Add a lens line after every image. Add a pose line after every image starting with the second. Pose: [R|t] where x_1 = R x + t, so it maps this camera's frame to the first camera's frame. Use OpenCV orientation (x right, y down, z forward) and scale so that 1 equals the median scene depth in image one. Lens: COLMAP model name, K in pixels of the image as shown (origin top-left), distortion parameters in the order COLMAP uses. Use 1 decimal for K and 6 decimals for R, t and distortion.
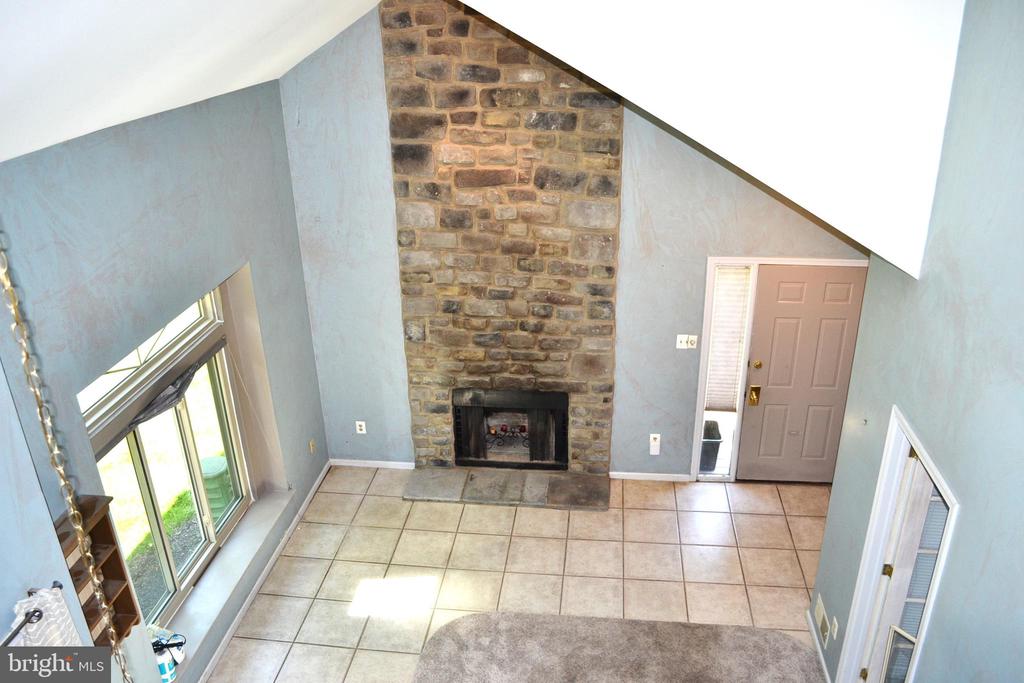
lens RADIAL K [[816.3, 0, 511.4], [0, 816.3, 344.3], [0, 0, 1]] dist [-0.084109, 0.012531]
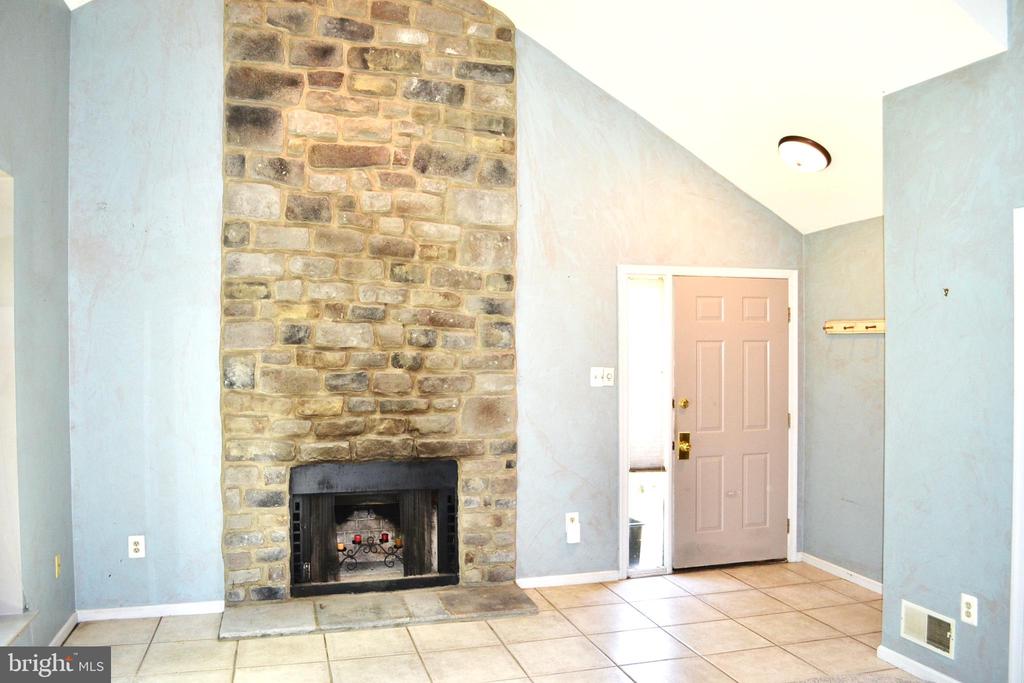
lens RADIAL K [[816.3, 0, 511.9], [0, 816.3, 342.9], [0, 0, 1]] dist [-0.084109, 0.012531]
pose [[0.923293, 0.018423, 0.383654, -0.172625], [0.141114, 0.912726, -0.383430, 0.259878], [-0.357234, 0.408157, 0.840114, 0.346586]]
